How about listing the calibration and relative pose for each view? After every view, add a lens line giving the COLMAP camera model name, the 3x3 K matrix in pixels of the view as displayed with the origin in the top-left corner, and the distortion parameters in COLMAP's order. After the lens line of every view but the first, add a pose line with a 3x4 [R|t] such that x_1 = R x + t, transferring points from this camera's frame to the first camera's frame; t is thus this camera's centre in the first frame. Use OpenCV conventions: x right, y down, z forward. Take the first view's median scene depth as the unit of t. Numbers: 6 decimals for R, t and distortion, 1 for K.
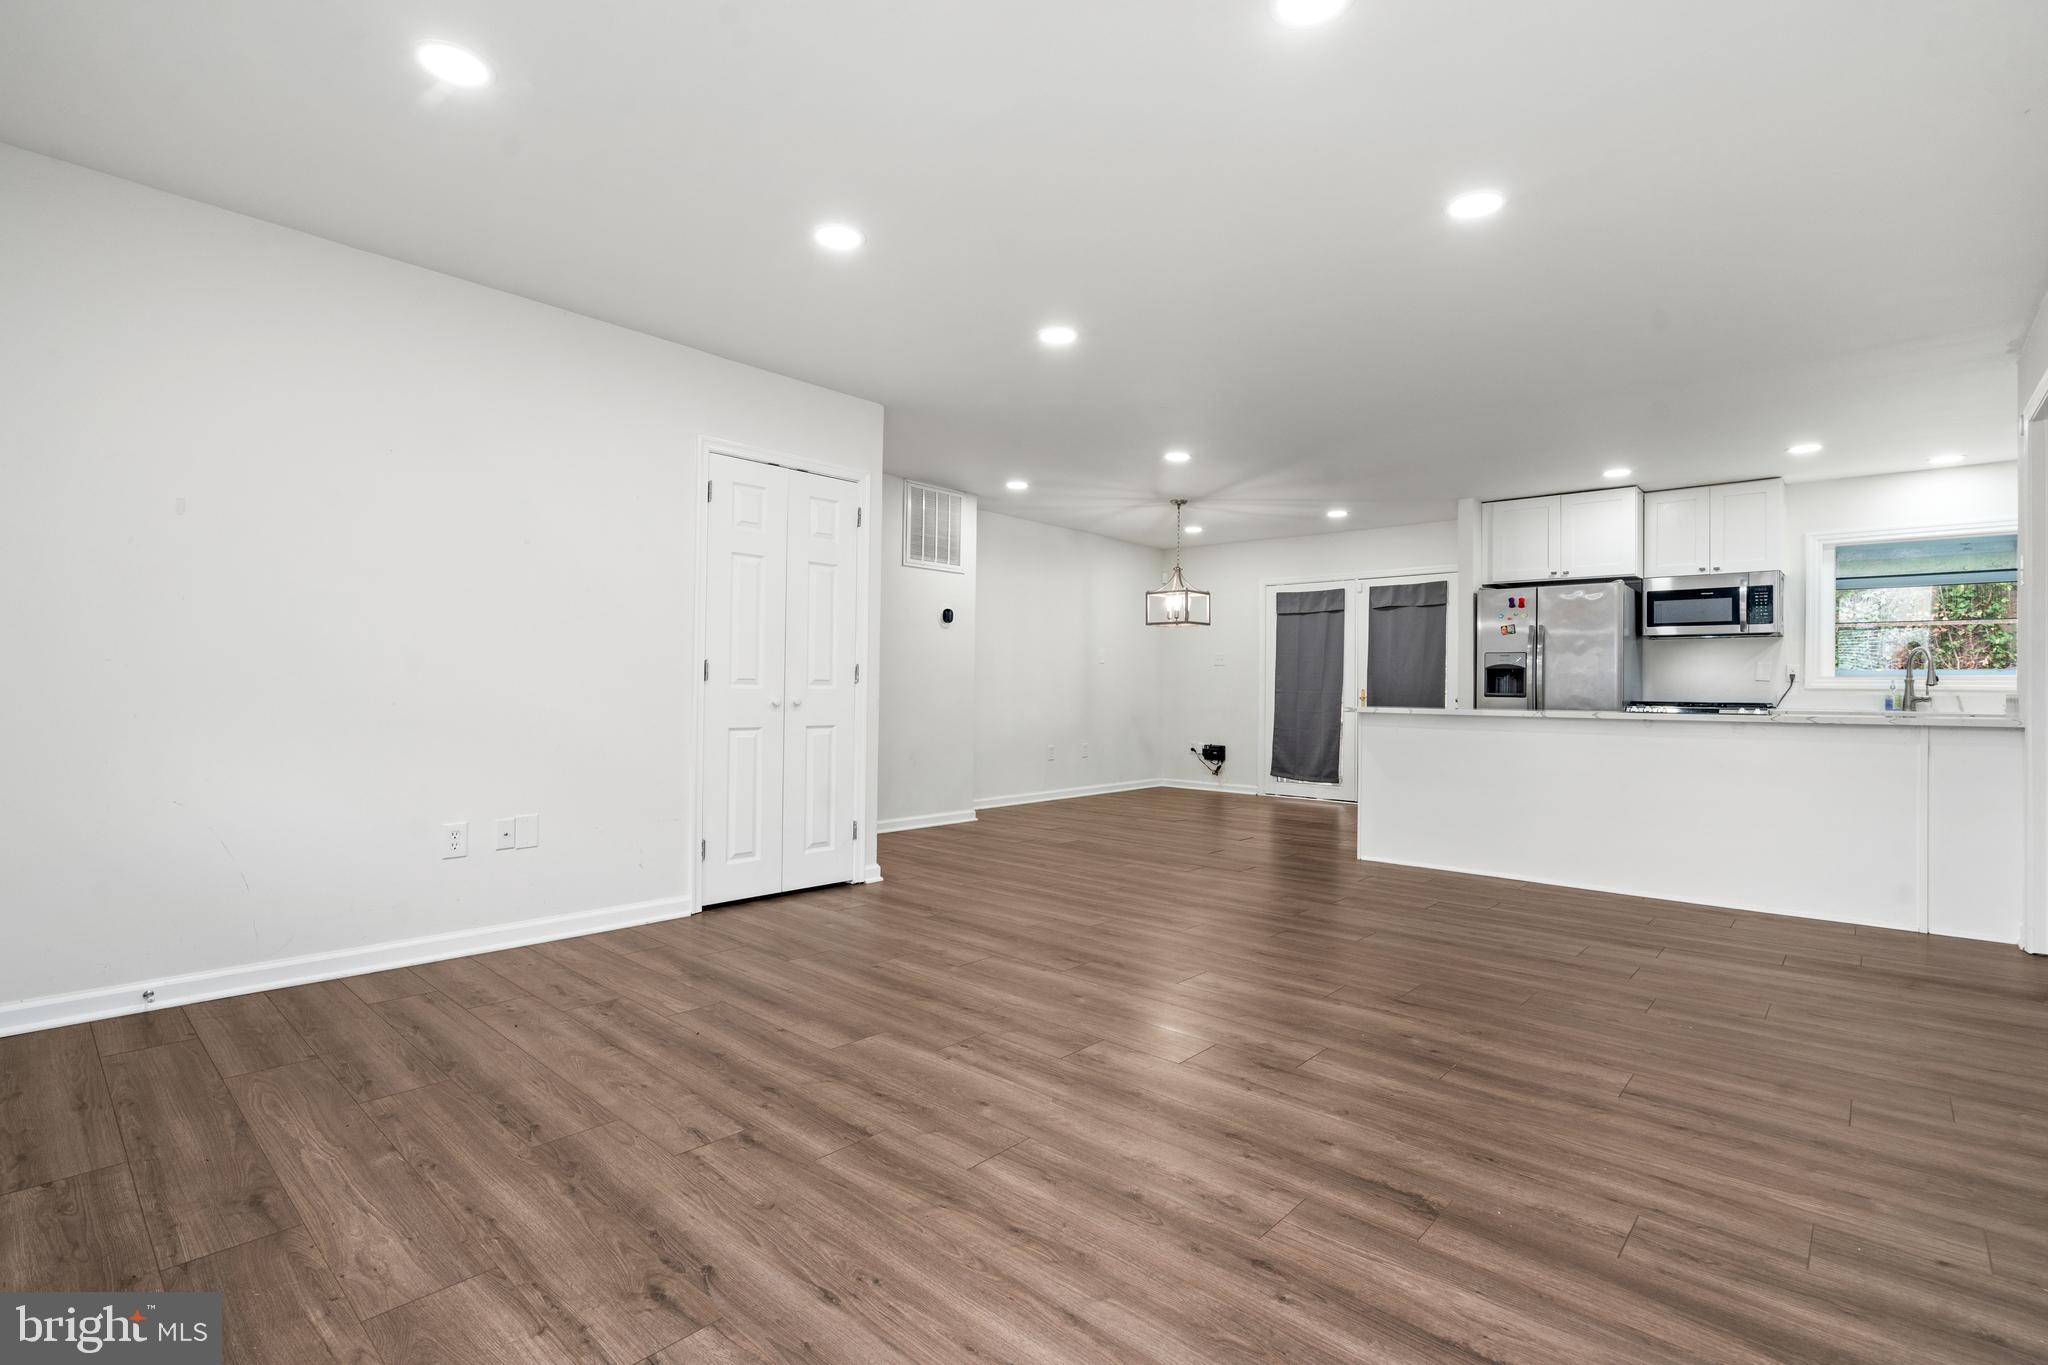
lens RADIAL K [[943.3, 0, 1027.7], [0, 943.3, 696.9], [0, 0, 1]] dist [-0.004996, 0.001876]
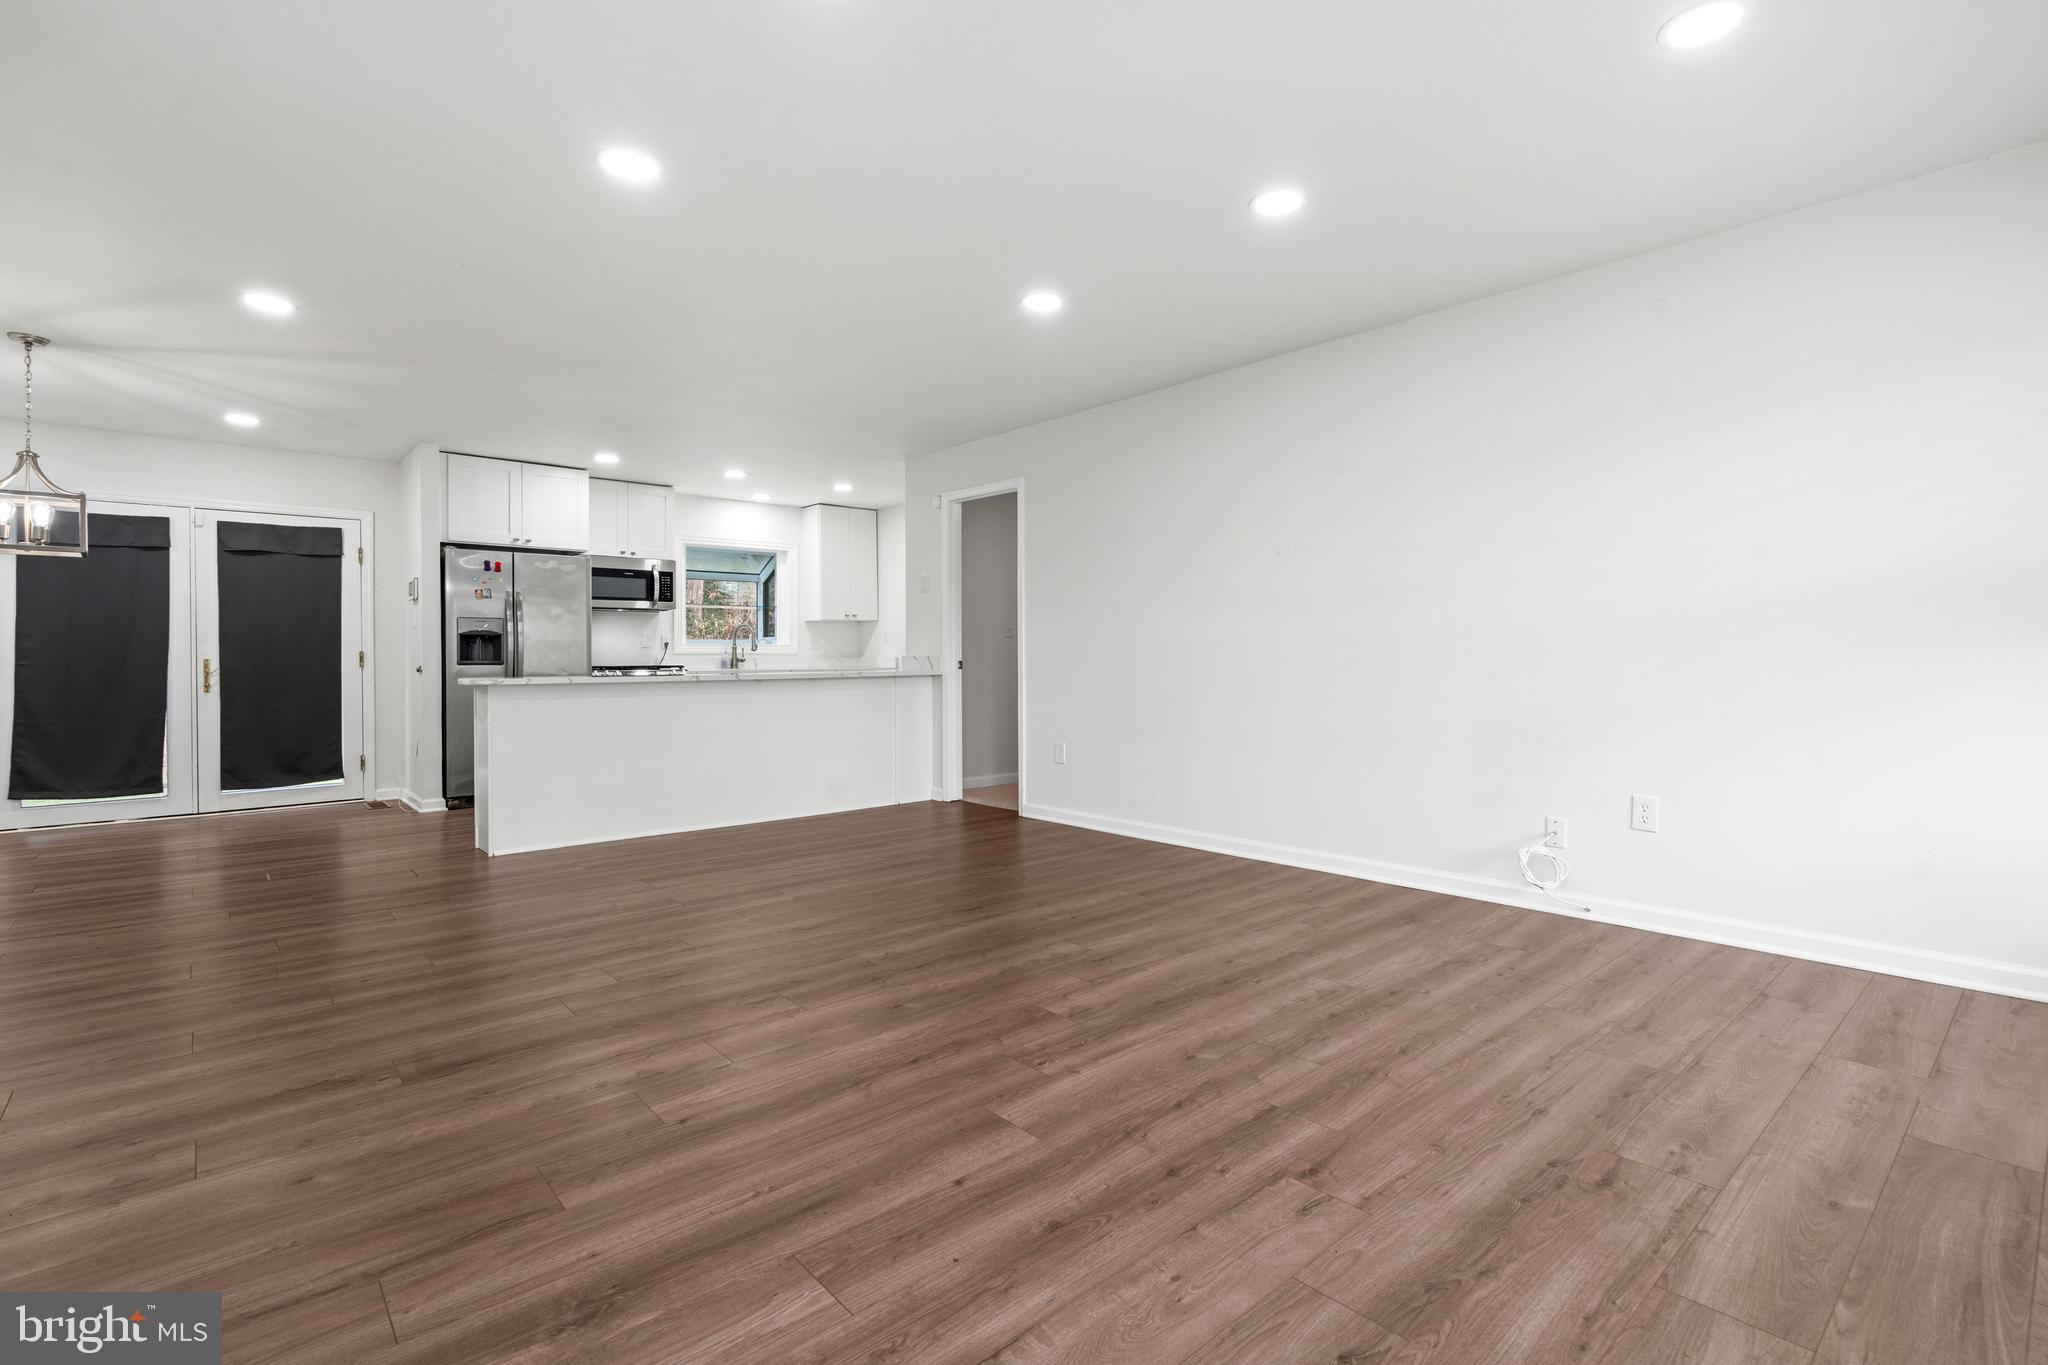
lens RADIAL K [[943.3, 0, 1028.4], [0, 943.3, 648.7], [0, 0, 1]] dist [-0.004996, 0.001876]
pose [[0.110463, 0.000417, 0.993880, -0.418896], [0.016394, 0.999863, -0.002242, -0.005510], [-0.993745, 0.016541, 0.110441, 0.406507]]
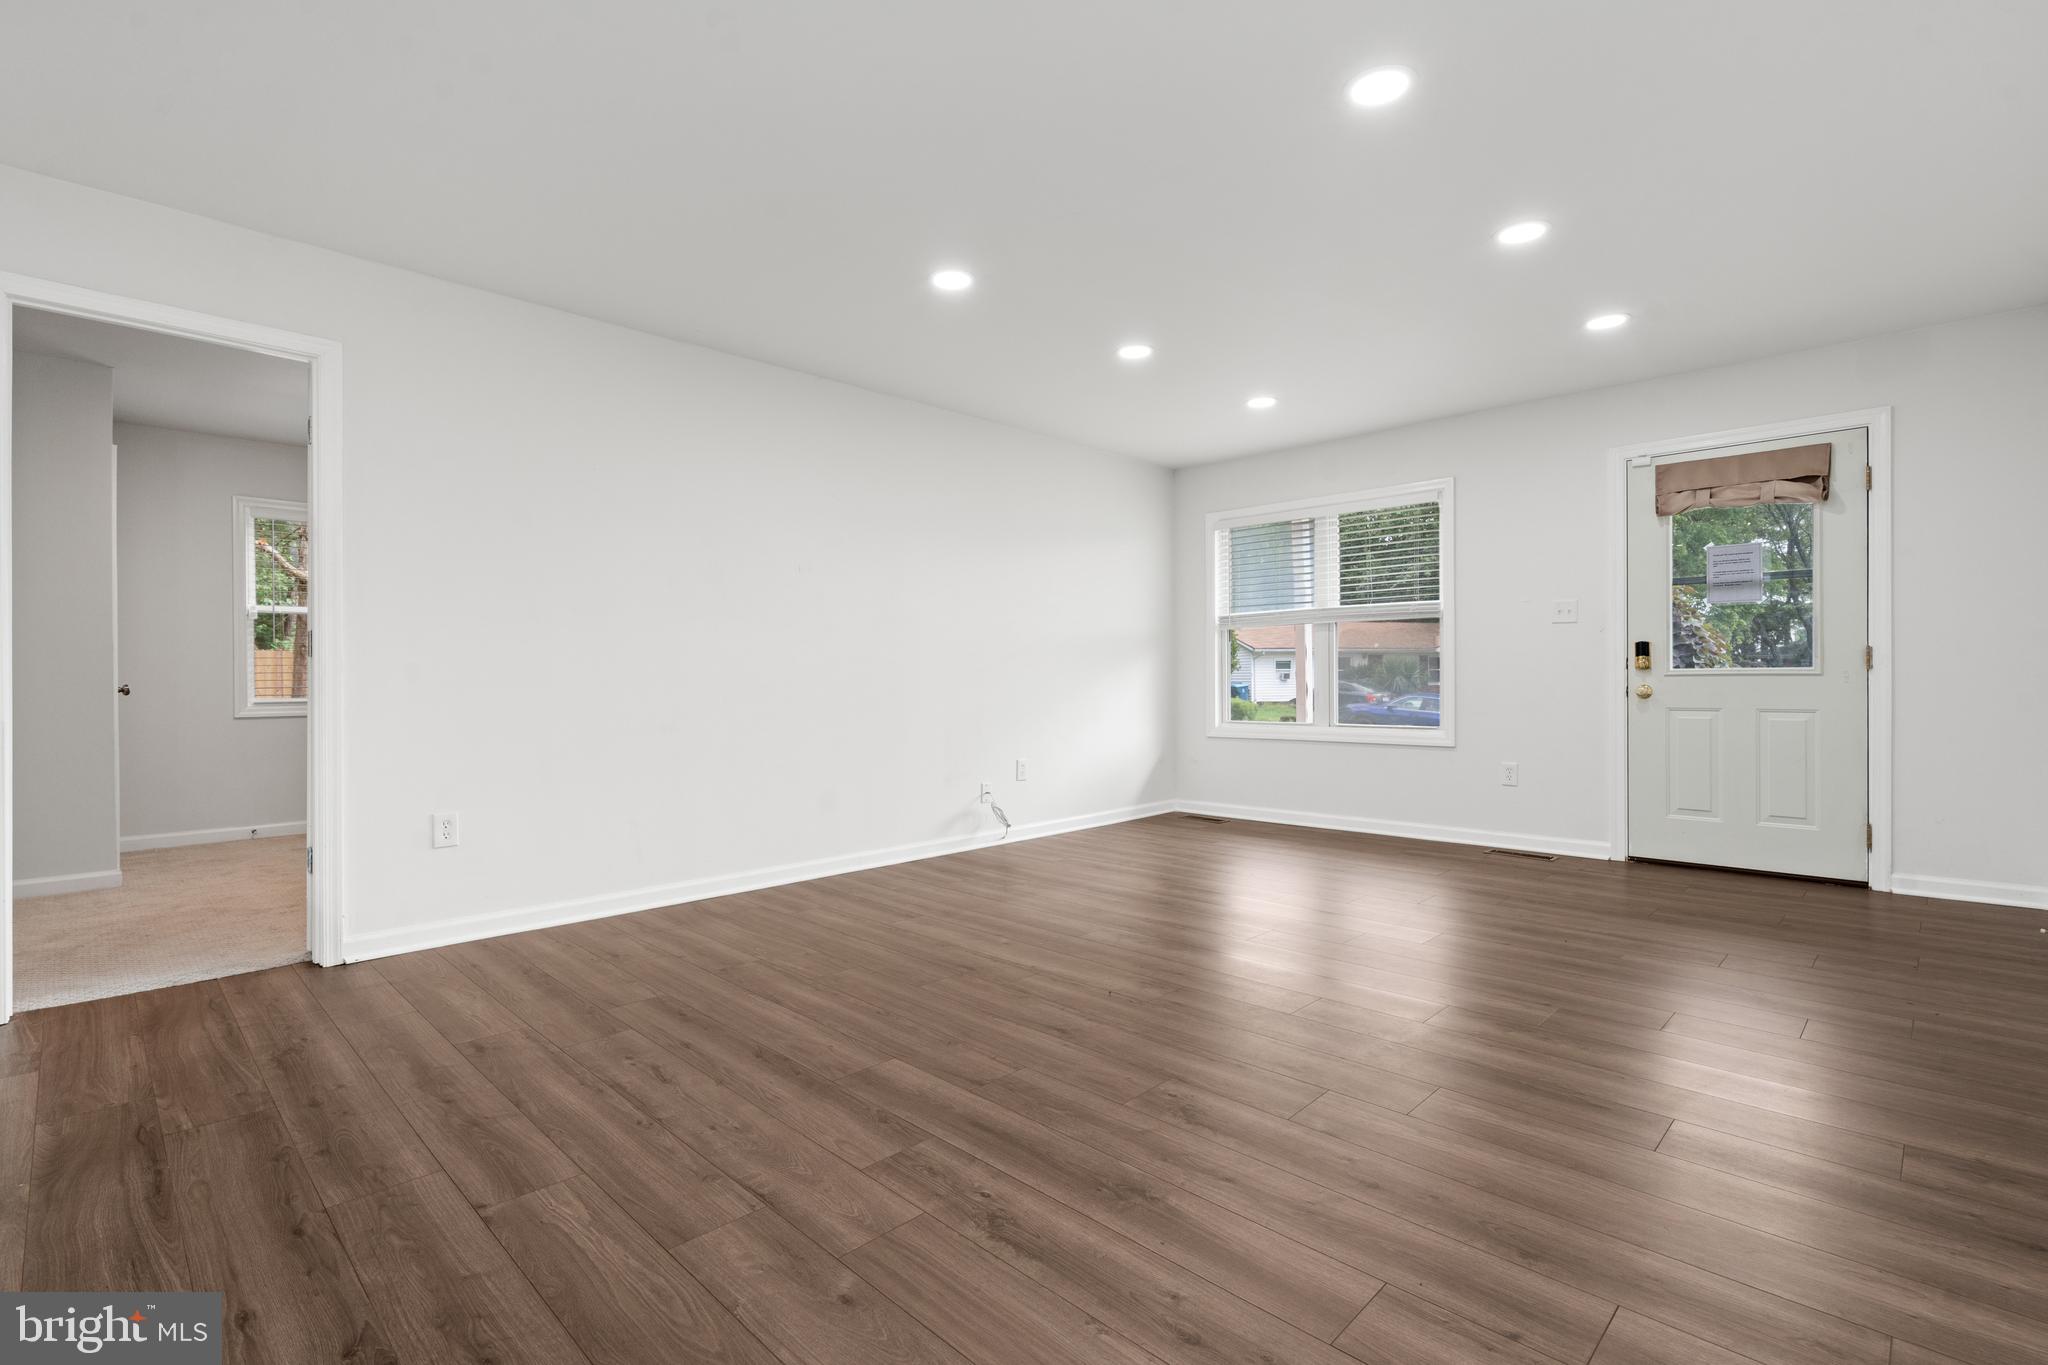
lens RADIAL K [[943.3, 0, 1027.9], [0, 943.3, 691.9], [0, 0, 1]] dist [-0.004996, 0.001876]
pose [[-0.998989, -0.005766, 0.044594, 0.149279], [-0.004553, 0.999618, 0.027244, -0.005581], [-0.044734, 0.027014, -0.998634, 1.052325]]
